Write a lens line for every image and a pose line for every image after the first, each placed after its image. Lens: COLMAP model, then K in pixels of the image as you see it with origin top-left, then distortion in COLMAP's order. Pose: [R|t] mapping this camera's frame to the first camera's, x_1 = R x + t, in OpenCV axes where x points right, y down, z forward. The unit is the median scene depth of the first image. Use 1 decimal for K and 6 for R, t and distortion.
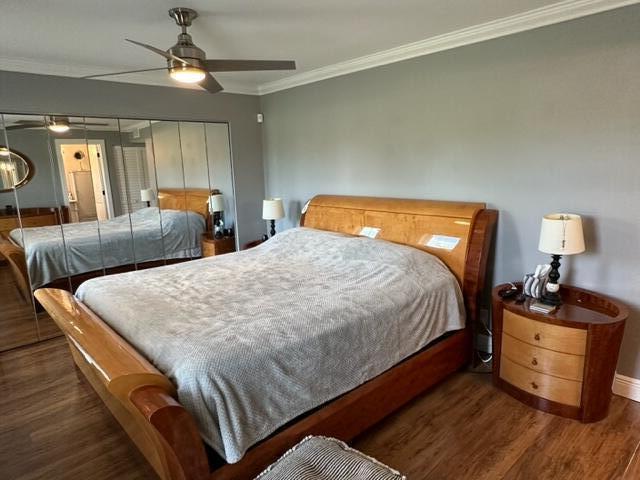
lens RADIAL K [[414.0, 0, 326.6], [0, 414.0, 238.6], [0, 0, 1]] dist [0.001725, -0.000599]
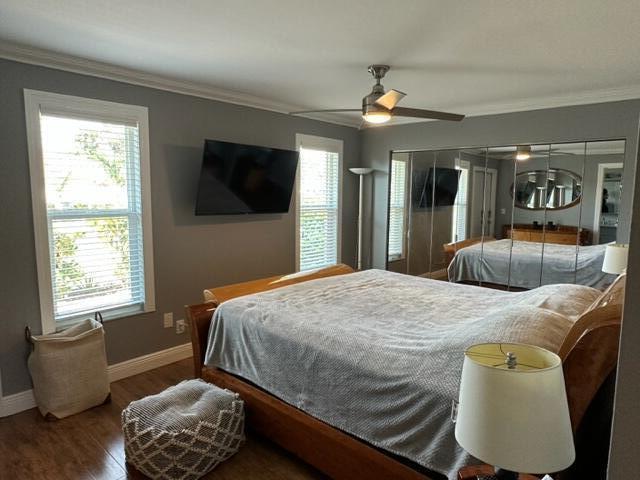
lens RADIAL K [[414.0, 0, 326.6], [0, 414.0, 238.6], [0, 0, 1]] dist [0.001725, -0.000599]
pose [[0.096584, 0.147016, -0.984407, 0.852622], [-0.198753, 0.971961, 0.125657, -0.159342], [0.975279, 0.183517, 0.123096, 0.722856]]
